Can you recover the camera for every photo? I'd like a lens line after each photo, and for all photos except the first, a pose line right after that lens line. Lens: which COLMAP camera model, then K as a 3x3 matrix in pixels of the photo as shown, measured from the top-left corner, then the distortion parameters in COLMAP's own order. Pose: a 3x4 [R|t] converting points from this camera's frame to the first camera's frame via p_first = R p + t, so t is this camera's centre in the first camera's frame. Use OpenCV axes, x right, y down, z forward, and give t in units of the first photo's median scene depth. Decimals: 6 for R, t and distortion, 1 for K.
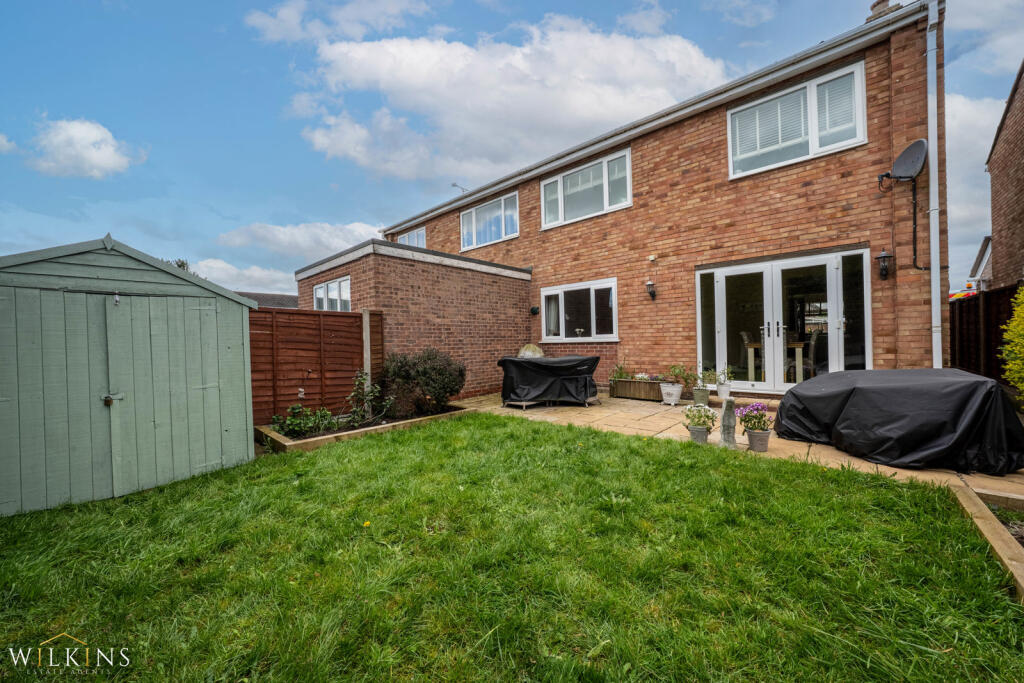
lens RADIAL K [[365.6, 0, 515.1], [0, 365.6, 342.6], [0, 0, 1]] dist [-0.005780, 0.000589]
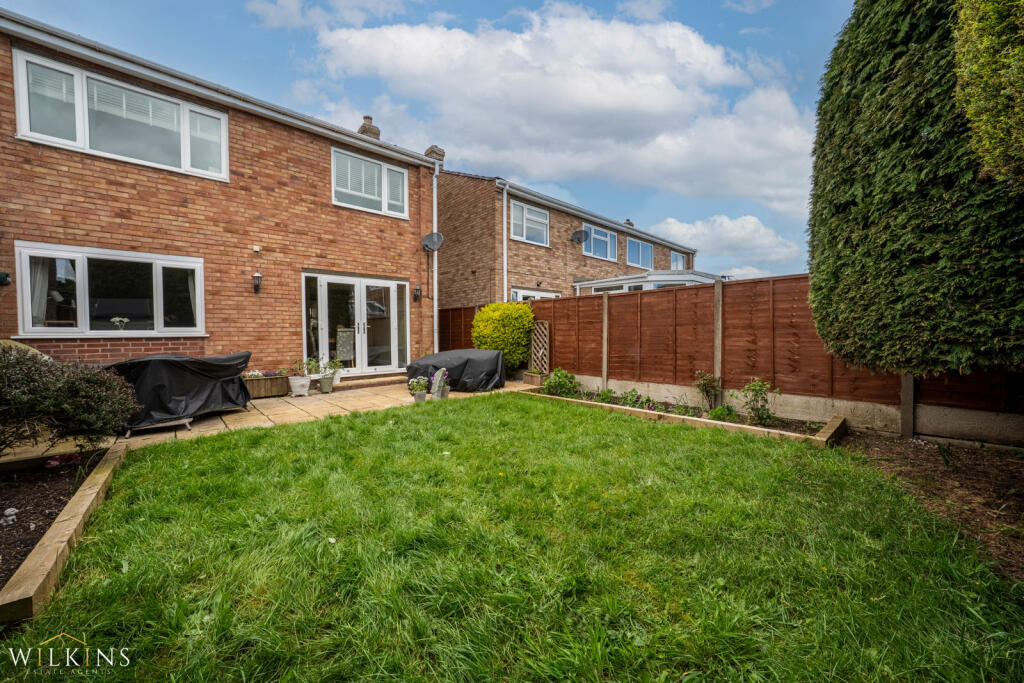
lens RADIAL K [[365.6, 0, 516.3], [0, 365.6, 343.0], [0, 0, 1]] dist [-0.005780, 0.000589]
pose [[0.126408, -0.009158, 0.991936, -0.502087], [0.004889, 0.999951, 0.008609, 0.008882], [-0.991966, 0.003761, 0.126447, 0.221144]]
